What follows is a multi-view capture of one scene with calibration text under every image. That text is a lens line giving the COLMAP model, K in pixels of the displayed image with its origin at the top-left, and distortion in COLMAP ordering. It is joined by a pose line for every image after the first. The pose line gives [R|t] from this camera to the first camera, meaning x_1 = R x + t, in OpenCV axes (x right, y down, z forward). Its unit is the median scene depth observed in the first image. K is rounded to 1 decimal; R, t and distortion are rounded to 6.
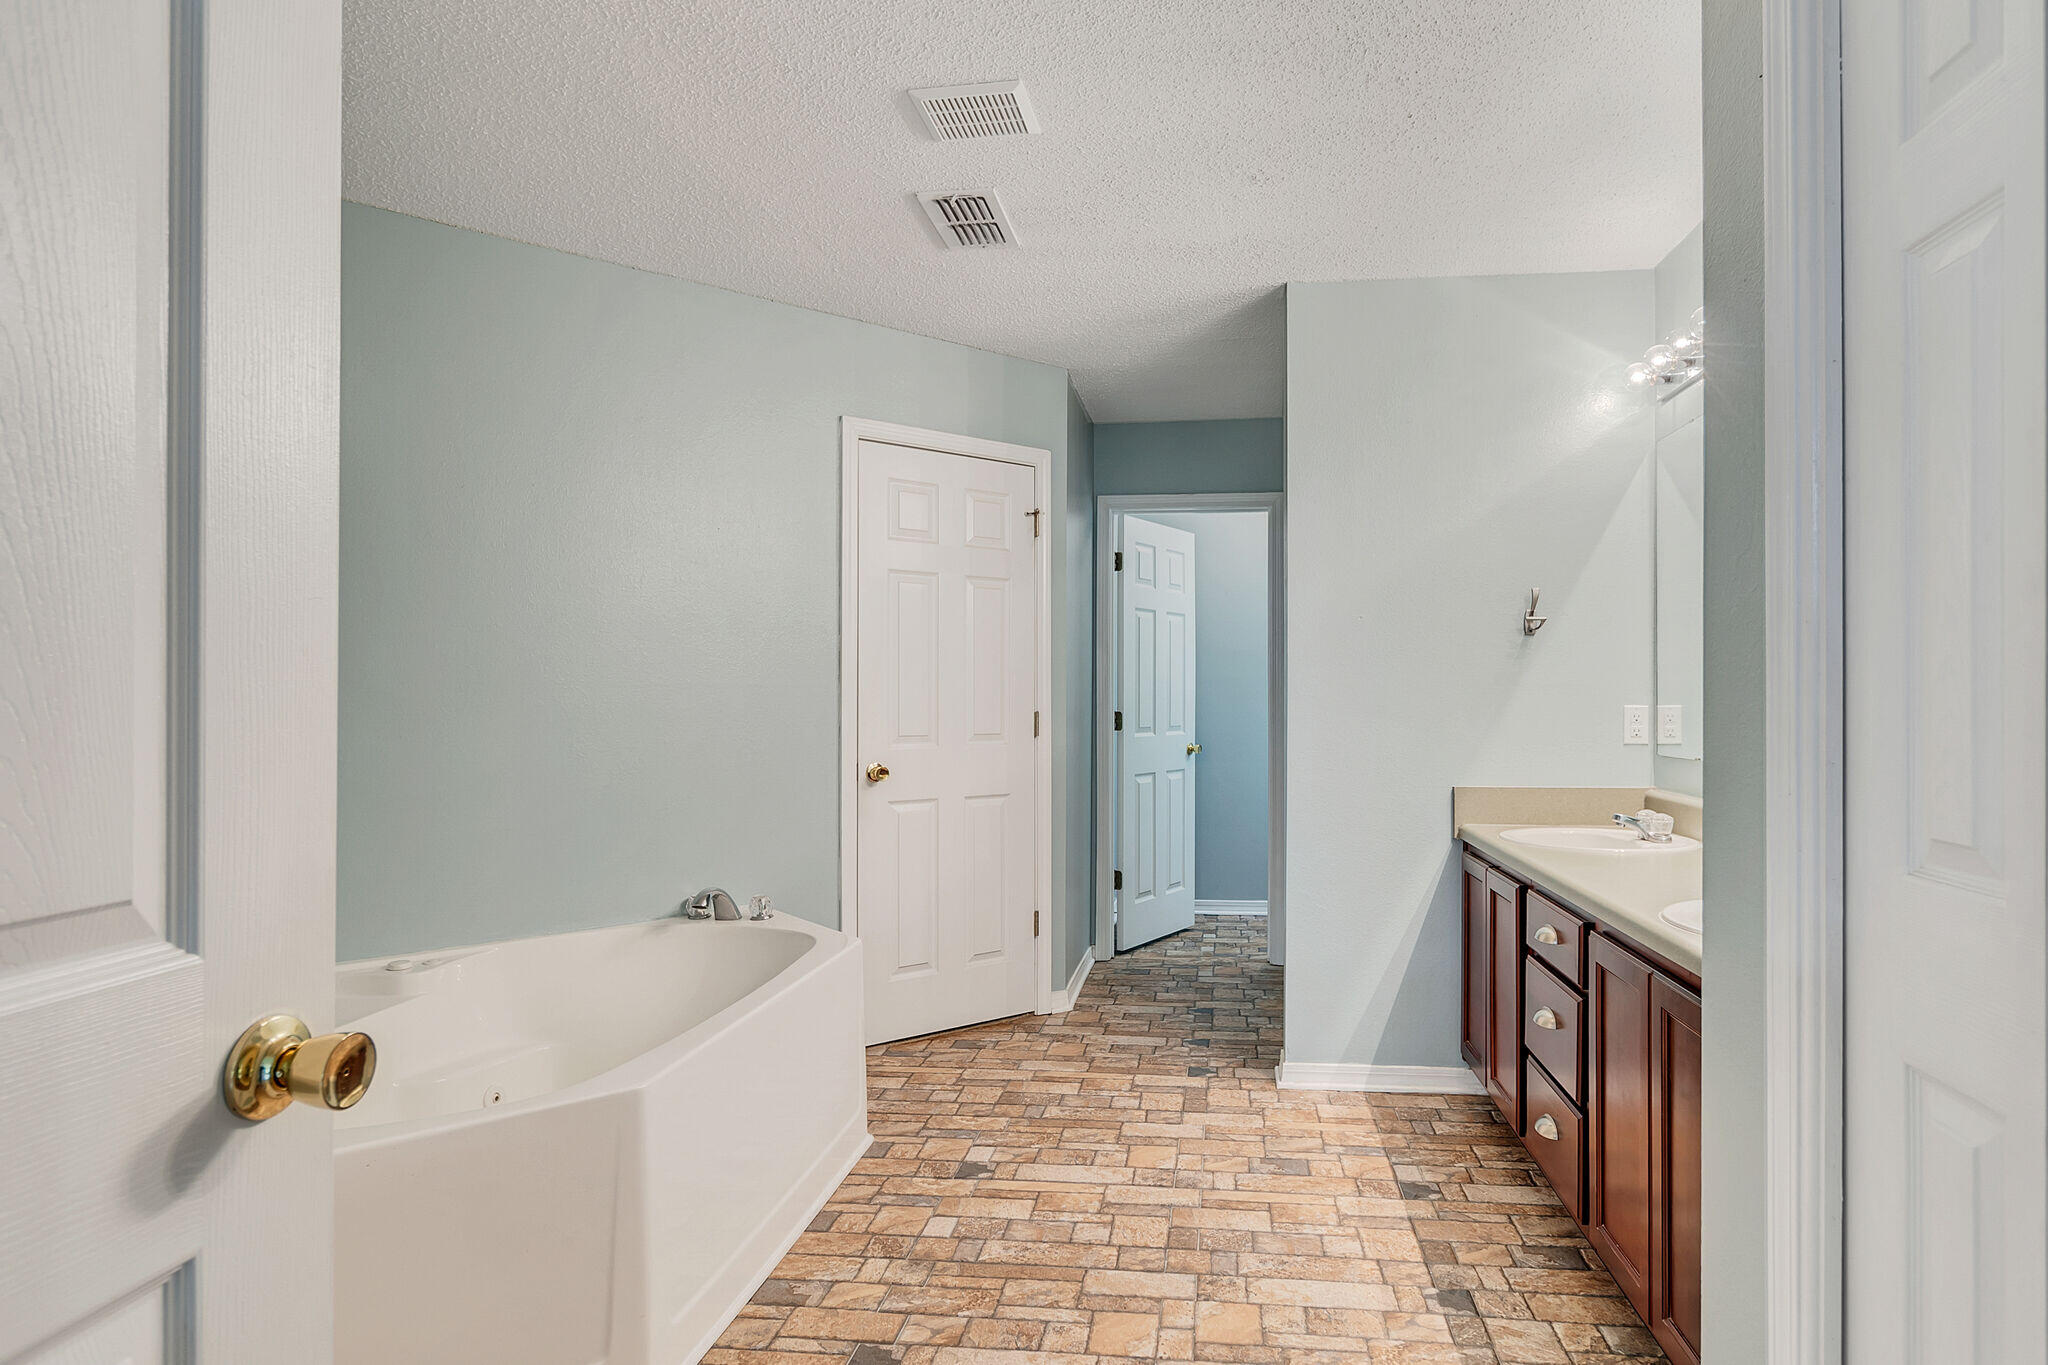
lens RADIAL K [[1109.0, 0, 1023.5], [0, 1109.0, 690.5], [0, 0, 1]] dist [-0.000500, -0.000046]
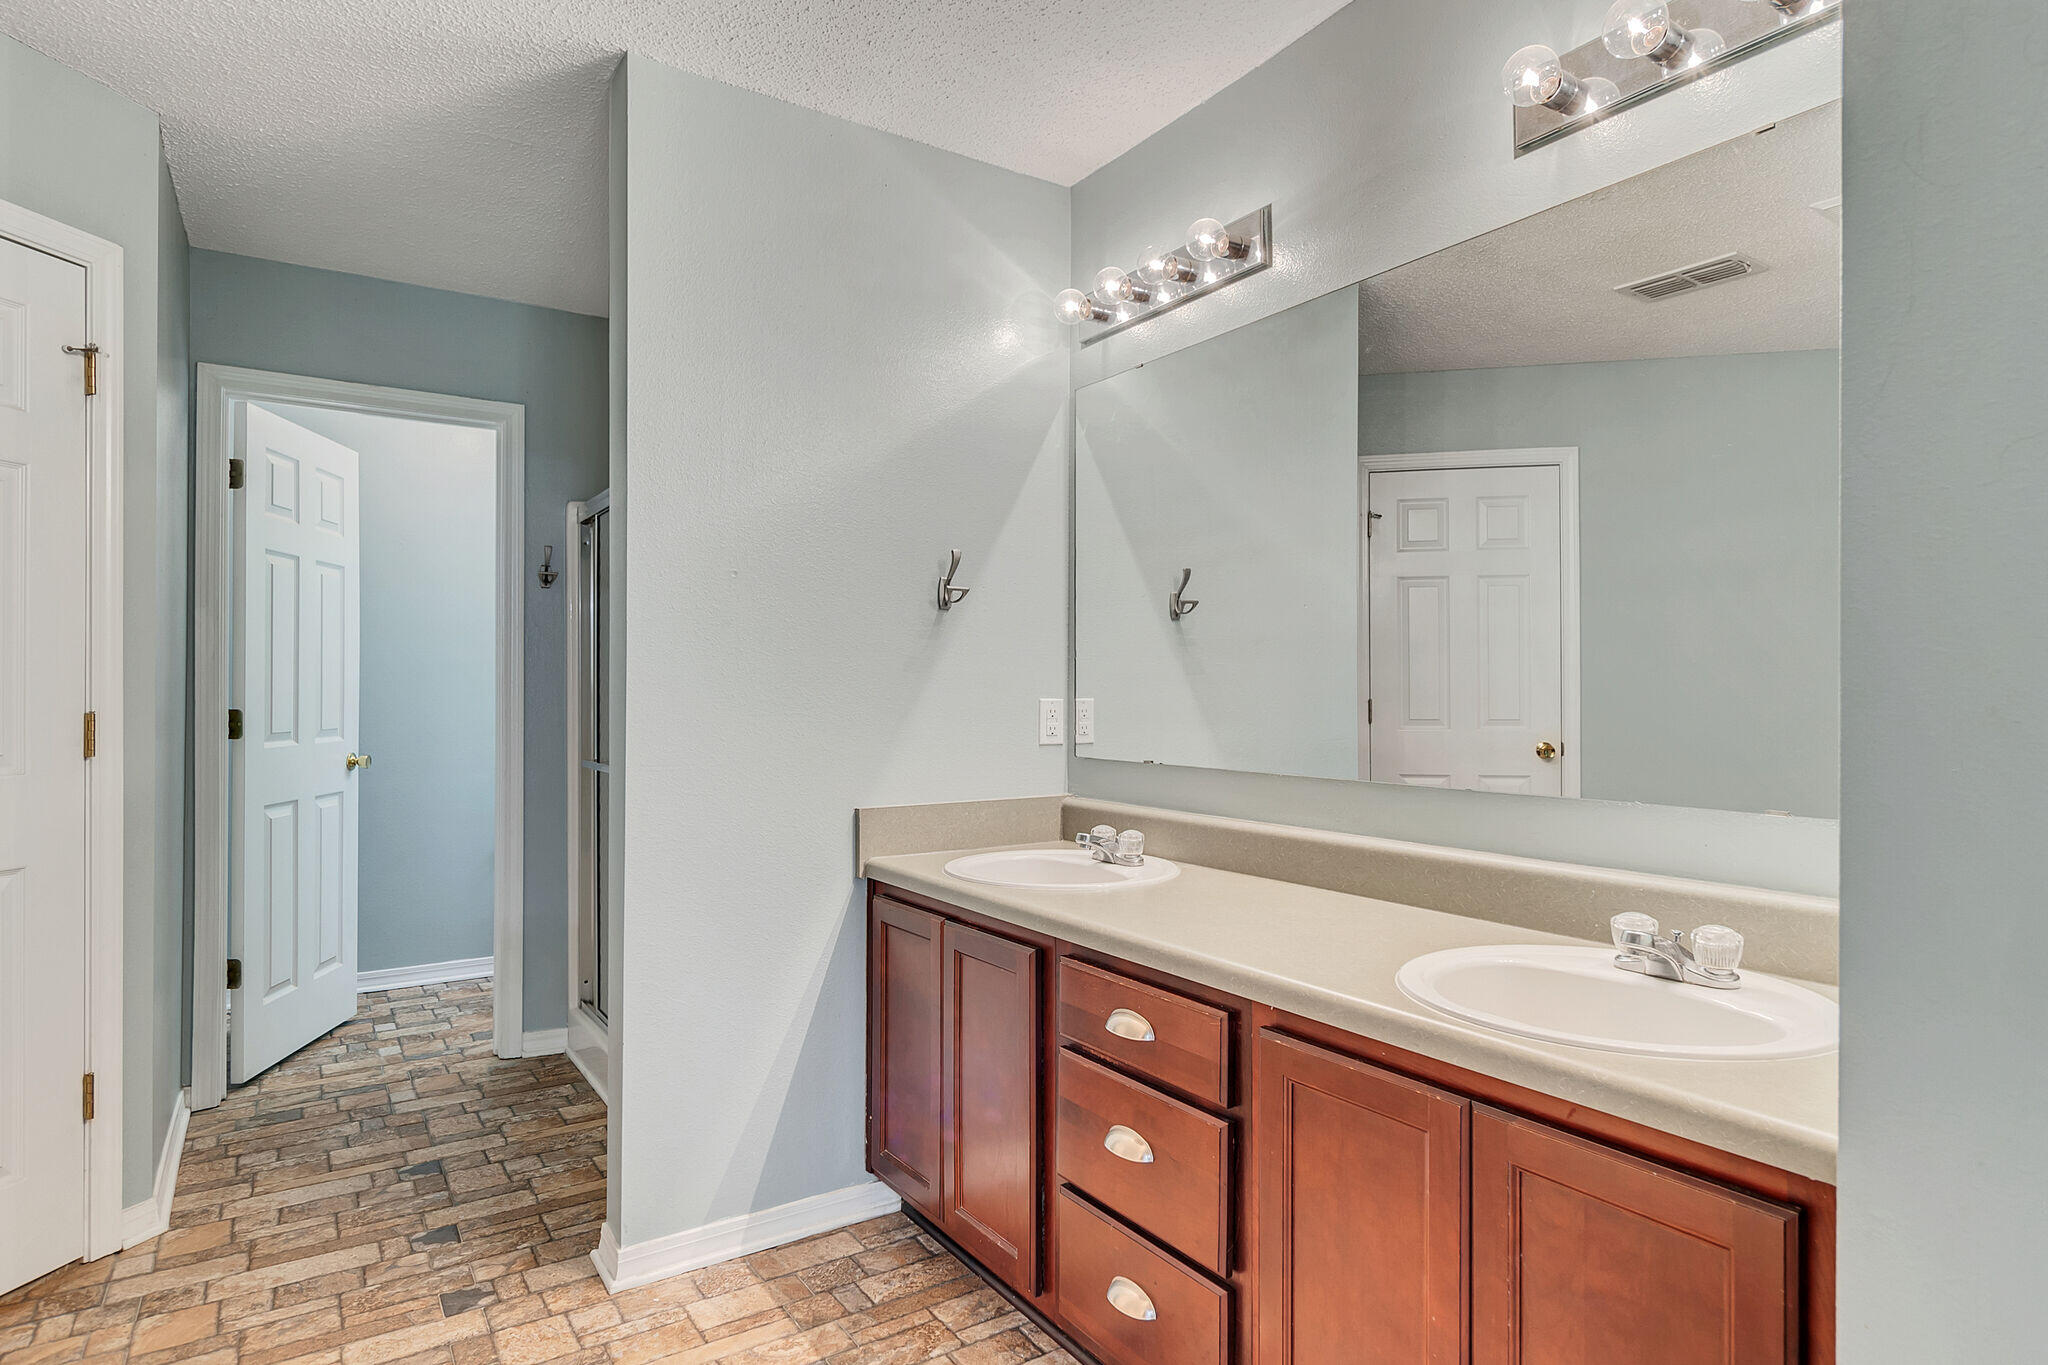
lens RADIAL K [[1109.0, 0, 1025.5], [0, 1109.0, 689.8], [0, 0, 1]] dist [-0.000500, -0.000046]
pose [[0.722917, 0.002812, 0.690929, -0.032956], [-0.007418, 0.999966, 0.003691, 0.002639], [-0.690895, -0.007794, 0.722913, 0.282985]]
